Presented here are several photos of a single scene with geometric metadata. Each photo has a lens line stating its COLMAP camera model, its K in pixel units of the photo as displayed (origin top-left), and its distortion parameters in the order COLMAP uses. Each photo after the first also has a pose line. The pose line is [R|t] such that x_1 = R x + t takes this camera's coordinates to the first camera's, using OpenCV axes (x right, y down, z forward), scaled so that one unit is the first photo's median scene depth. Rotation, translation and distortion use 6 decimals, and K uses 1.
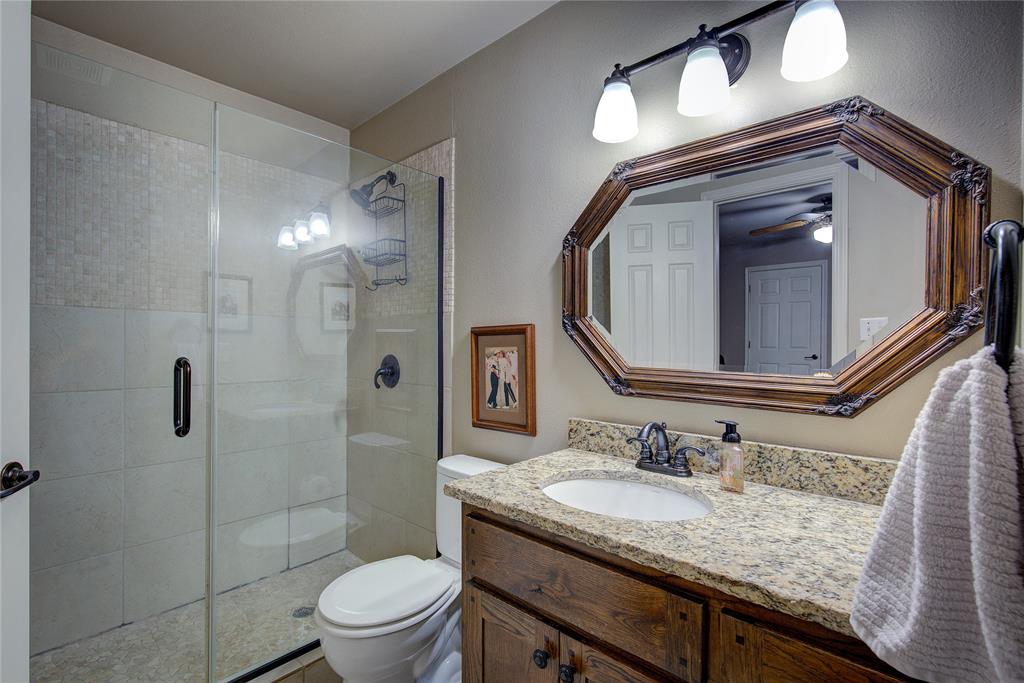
lens RADIAL K [[461.2, 0, 518.3], [0, 461.2, 343.9], [0, 0, 1]] dist [0.001857, -0.000165]
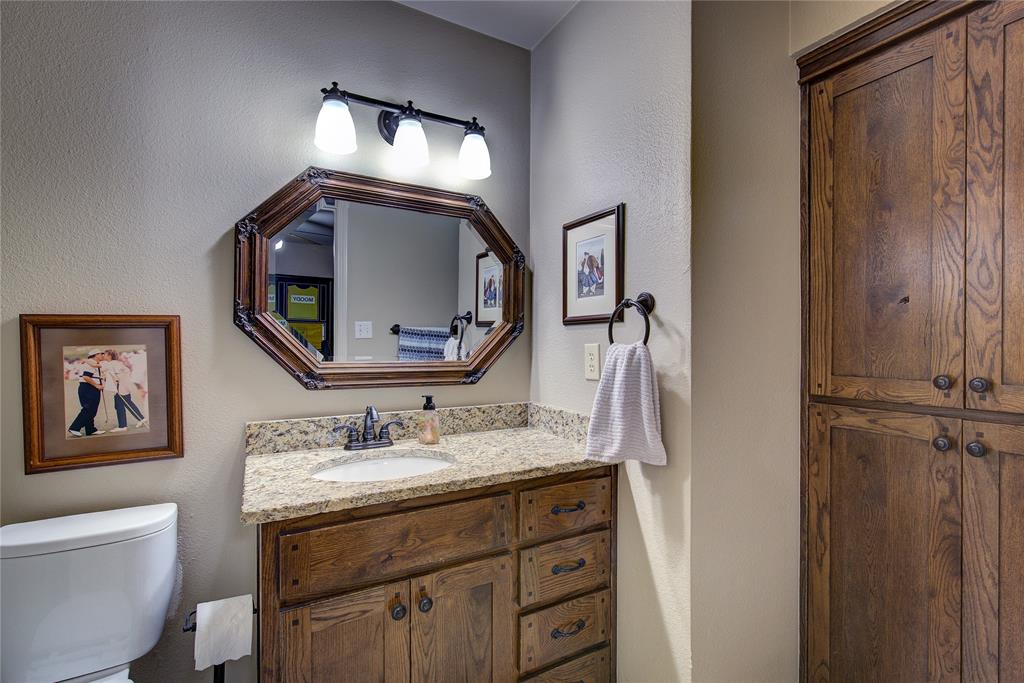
lens RADIAL K [[461.2, 0, 518.3], [0, 461.2, 343.9], [0, 0, 1]] dist [0.001857, -0.000165]
pose [[0.317461, -0.005748, 0.948254, -0.749393], [0.002351, 0.999983, 0.005275, 0.003659], [-0.948268, 0.000555, 0.317469, 0.275712]]
